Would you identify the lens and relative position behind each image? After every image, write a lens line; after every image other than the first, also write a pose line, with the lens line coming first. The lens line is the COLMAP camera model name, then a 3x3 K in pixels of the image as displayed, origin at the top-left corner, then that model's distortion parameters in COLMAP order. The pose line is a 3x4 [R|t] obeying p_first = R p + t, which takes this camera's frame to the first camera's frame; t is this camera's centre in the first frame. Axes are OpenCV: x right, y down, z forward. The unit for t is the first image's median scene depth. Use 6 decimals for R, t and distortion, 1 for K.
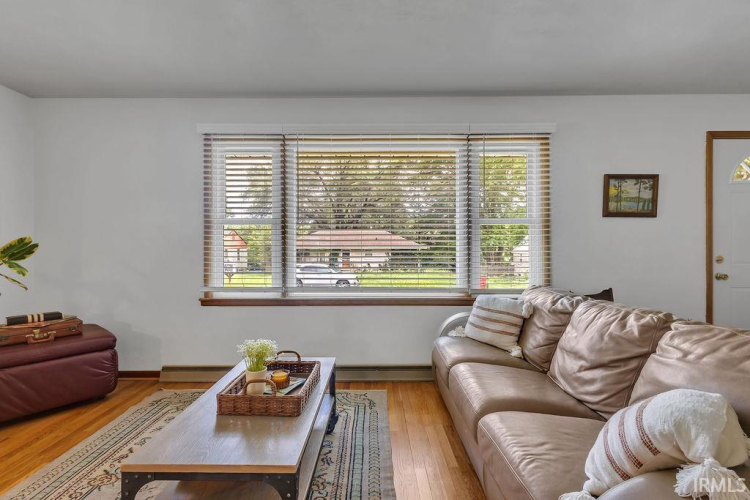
lens RADIAL K [[351.2, 0, 374.1], [0, 351.2, 251.7], [0, 0, 1]] dist [0.009631, -0.000439]
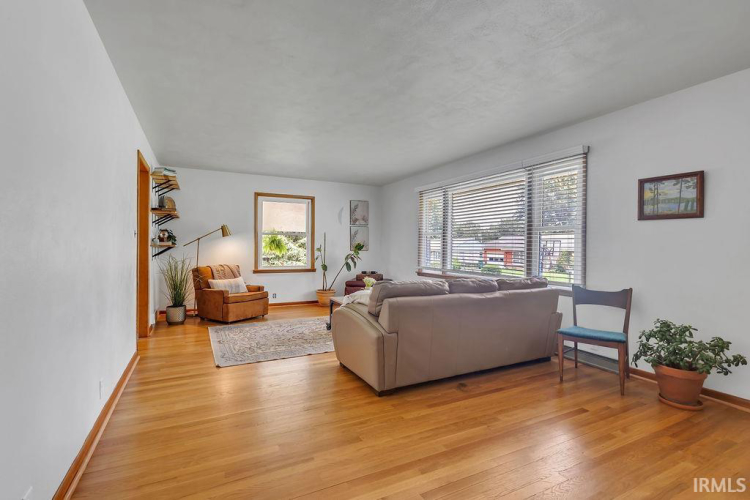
lens RADIAL K [[351.2, 0, 367.0], [0, 351.2, 245.4], [0, 0, 1]] dist [0.009631, -0.000439]
pose [[0.439610, 0.004177, -0.898179, 1.234410], [-0.025200, 0.999653, -0.007685, 0.002710], [0.897835, 0.026012, 0.439563, -0.169981]]
